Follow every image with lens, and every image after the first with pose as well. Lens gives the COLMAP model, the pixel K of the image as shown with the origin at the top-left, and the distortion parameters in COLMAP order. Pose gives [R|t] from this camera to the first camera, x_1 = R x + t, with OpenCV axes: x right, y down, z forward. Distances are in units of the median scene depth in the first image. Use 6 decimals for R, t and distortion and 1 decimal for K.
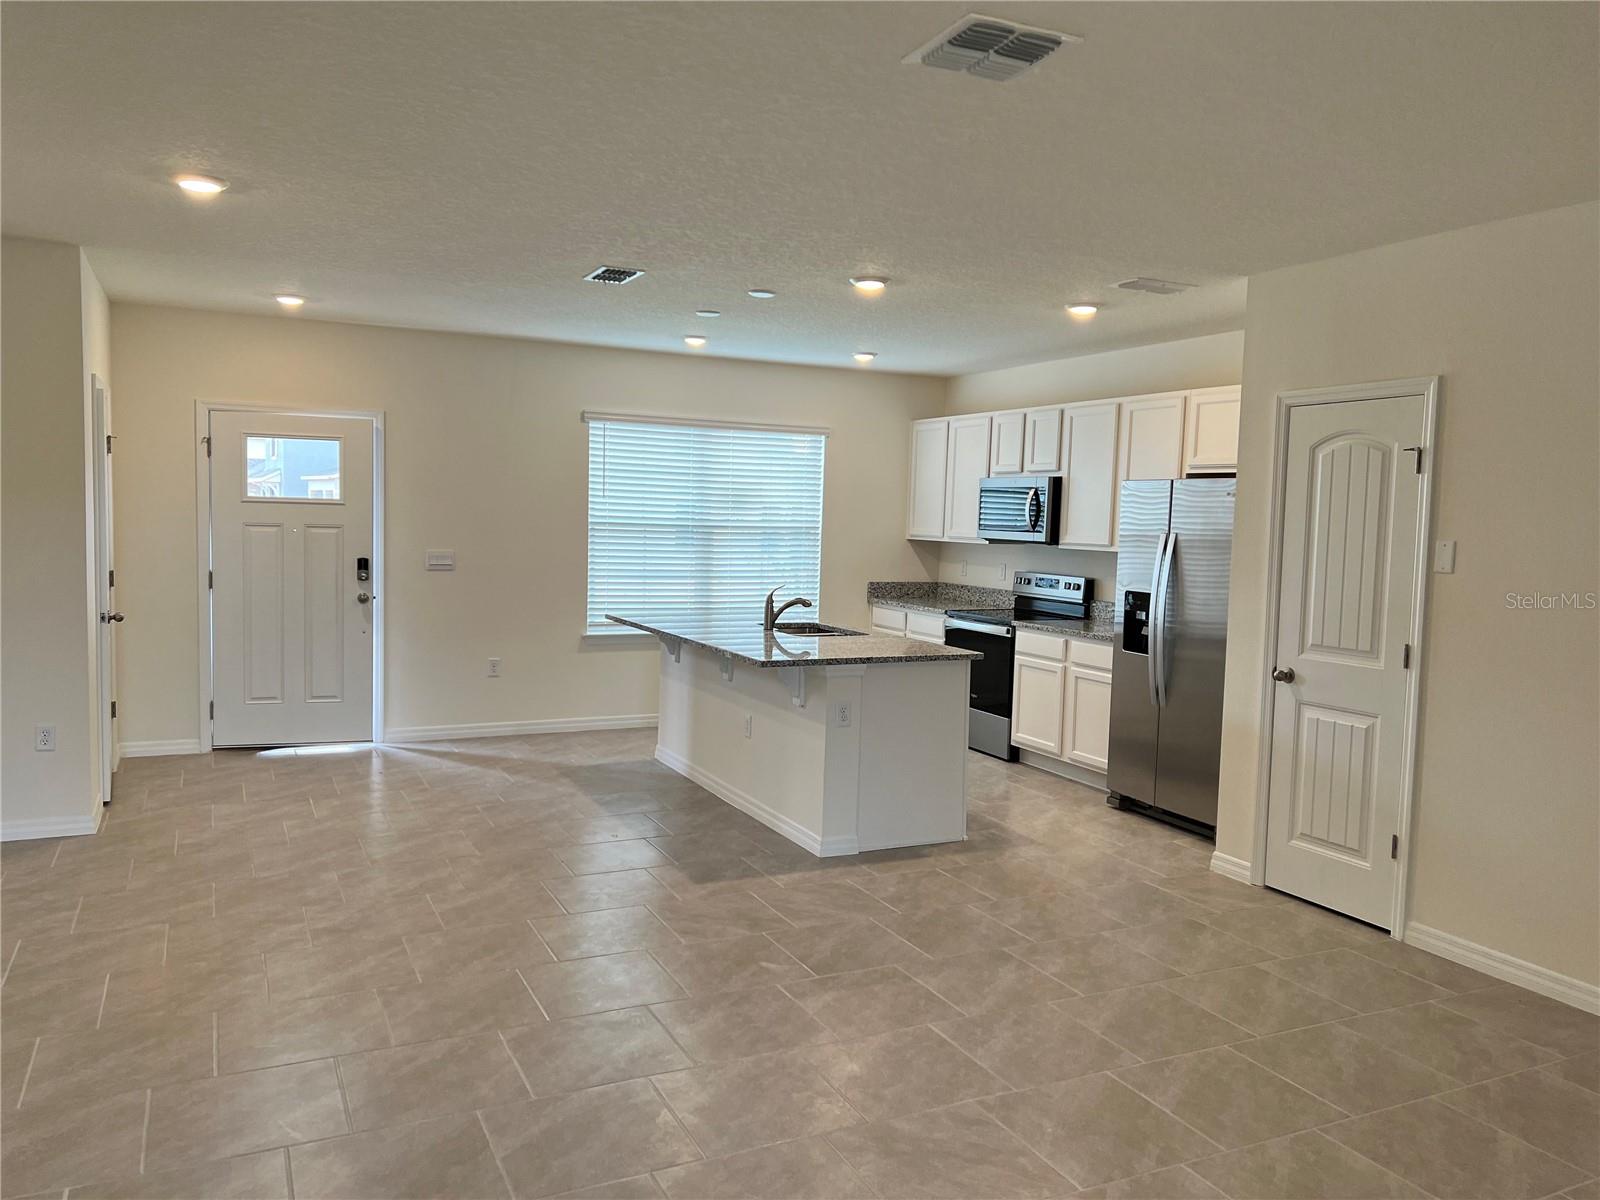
lens RADIAL K [[1196.8, 0, 800.0], [0, 1196.8, 600.0], [0, 0, 1]] dist [0.097016, -0.150461]
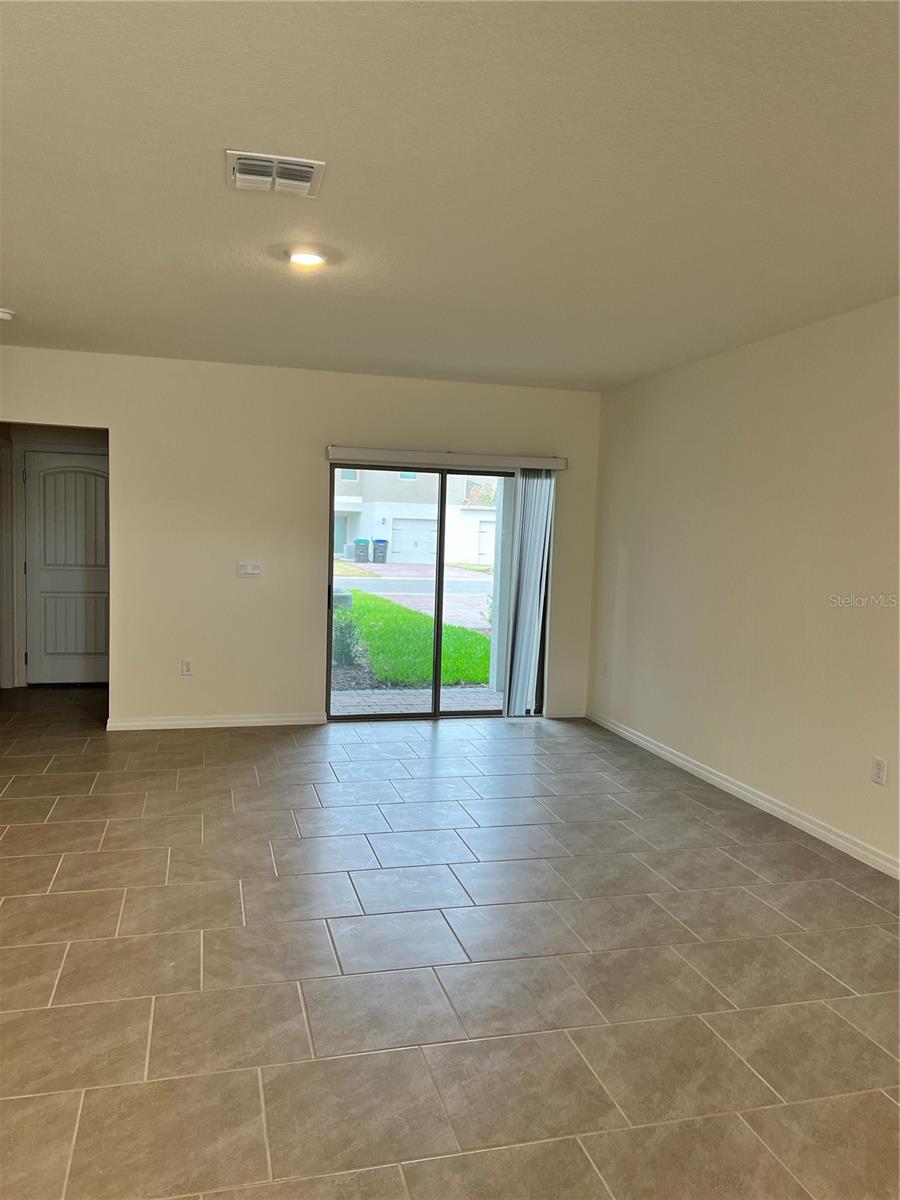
lens RADIAL K [[897.6, 0, 453.4], [0, 897.6, 607.4], [0, 0, 1]] dist [0.097016, -0.150461]
pose [[-0.980602, -0.077470, 0.180053, -0.098512], [-0.048412, 0.985846, 0.160509, -0.049267], [-0.189939, 0.148679, -0.970473, 0.744616]]
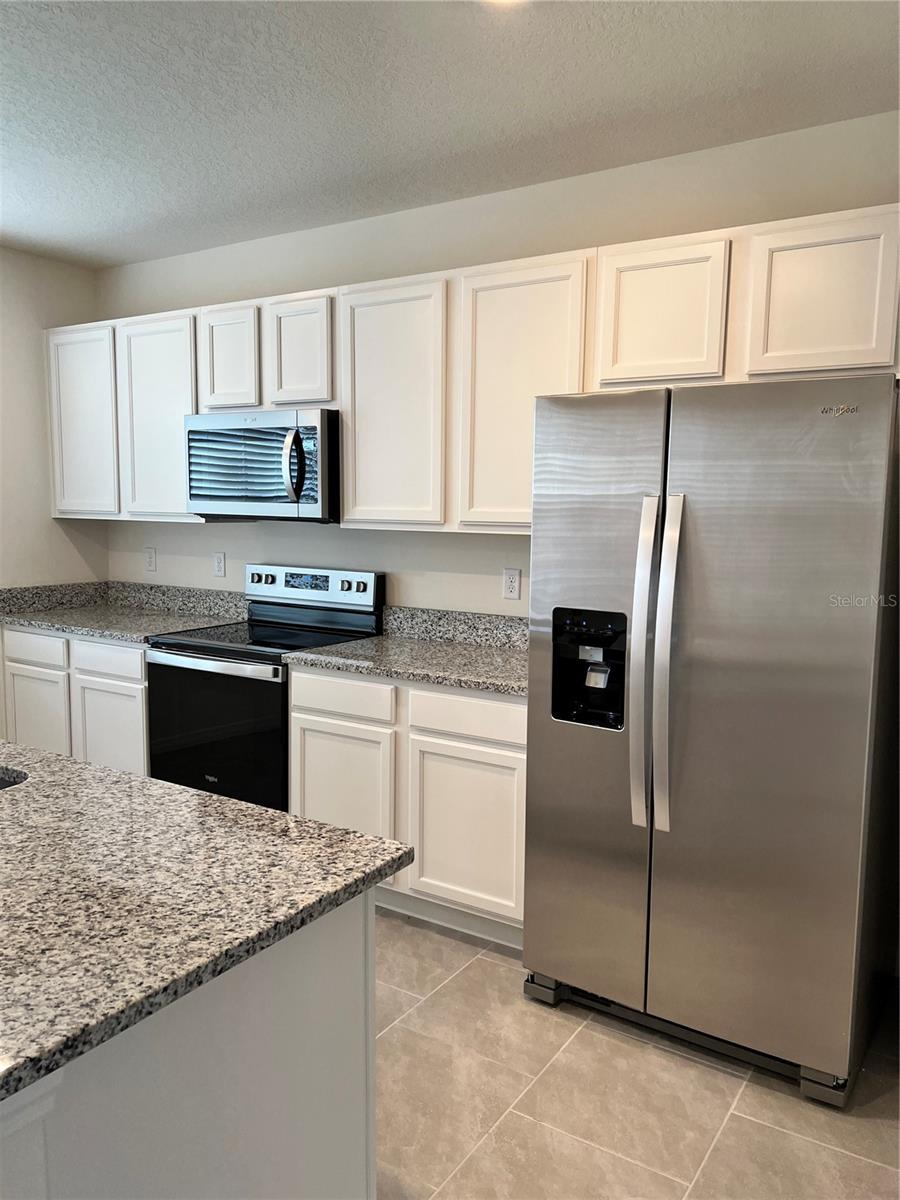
lens RADIAL K [[883.3, 0, 472.7], [0, 883.3, 611.3], [0, 0, 1]] dist [0.097745, -0.146158]
pose [[0.848858, -0.079901, 0.522547, 0.030898], [0.049419, 0.996176, 0.072043, -0.029860], [-0.526305, -0.035331, 0.849561, 0.577255]]
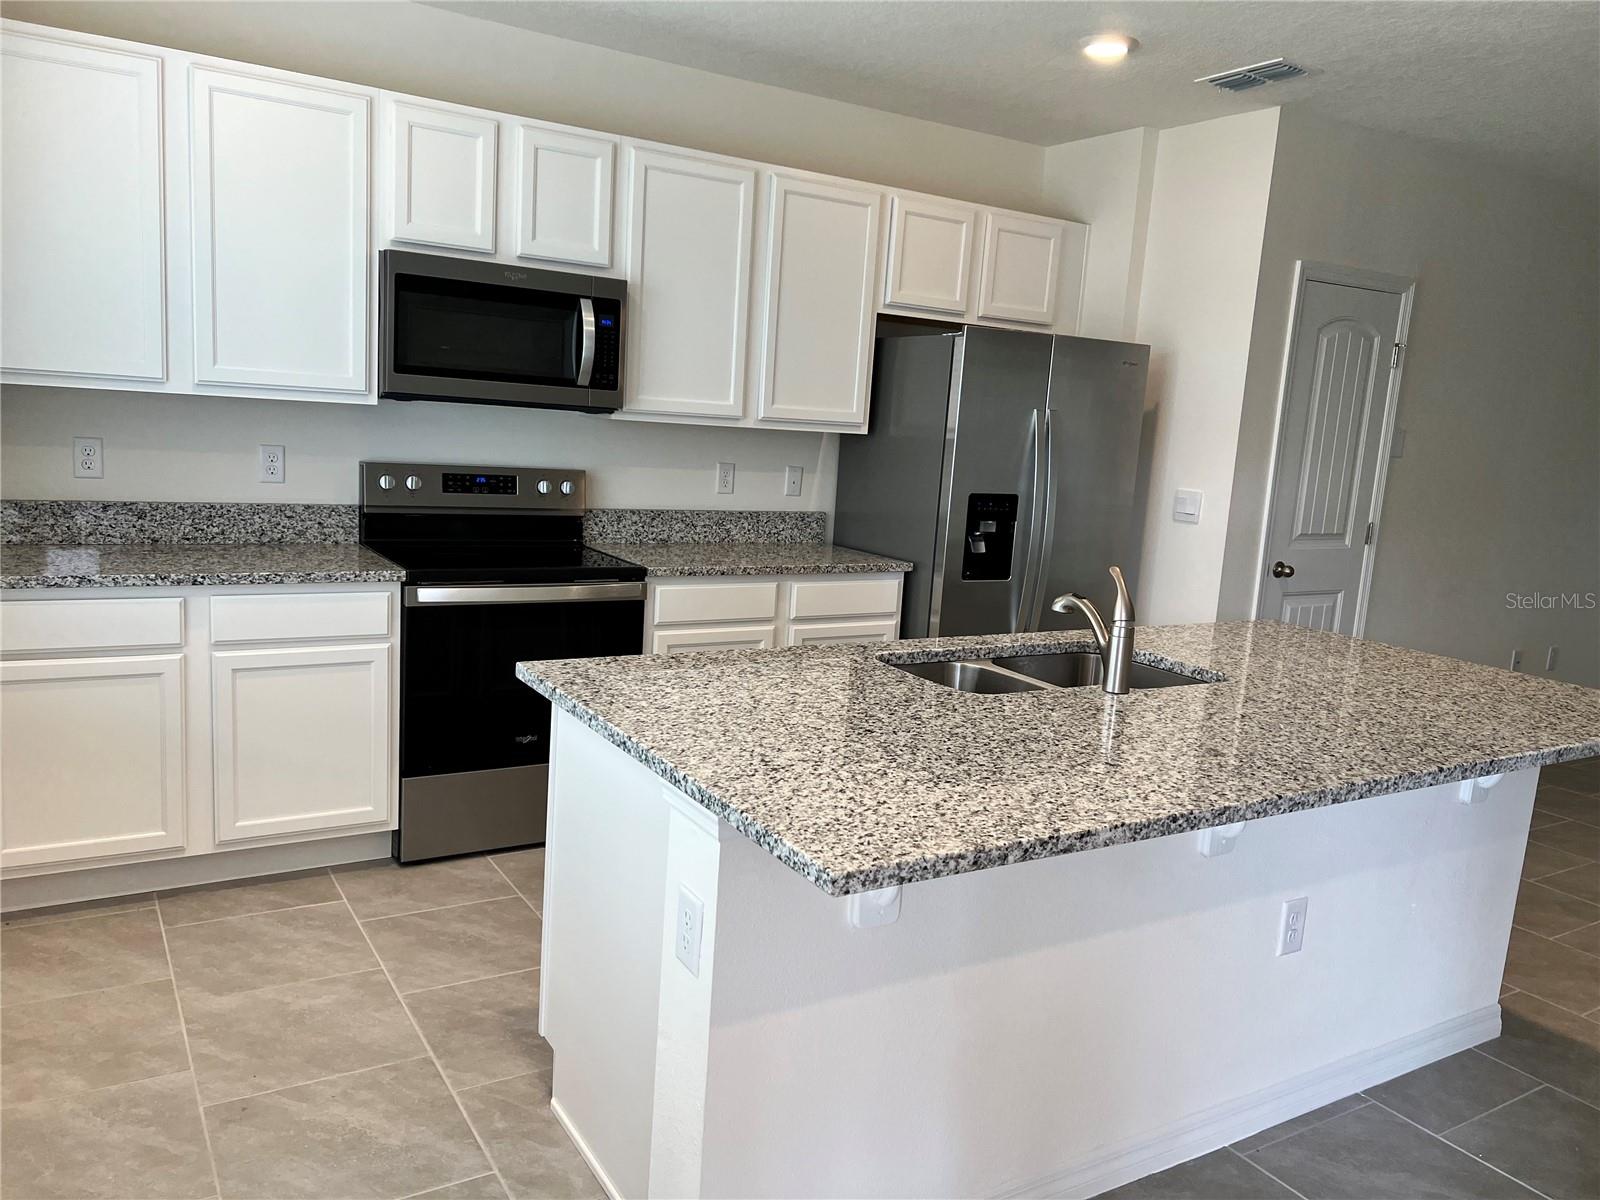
lens RADIAL K [[1212.0, 0, 803.8], [0, 1212.0, 634.3], [0, 0, 1]] dist [0.036175, -0.007077]
pose [[-0.099527, -0.212960, 0.971978, -0.338969], [0.006977, 0.976655, 0.214700, -0.065278], [-0.995010, 0.028150, -0.095718, 0.973451]]
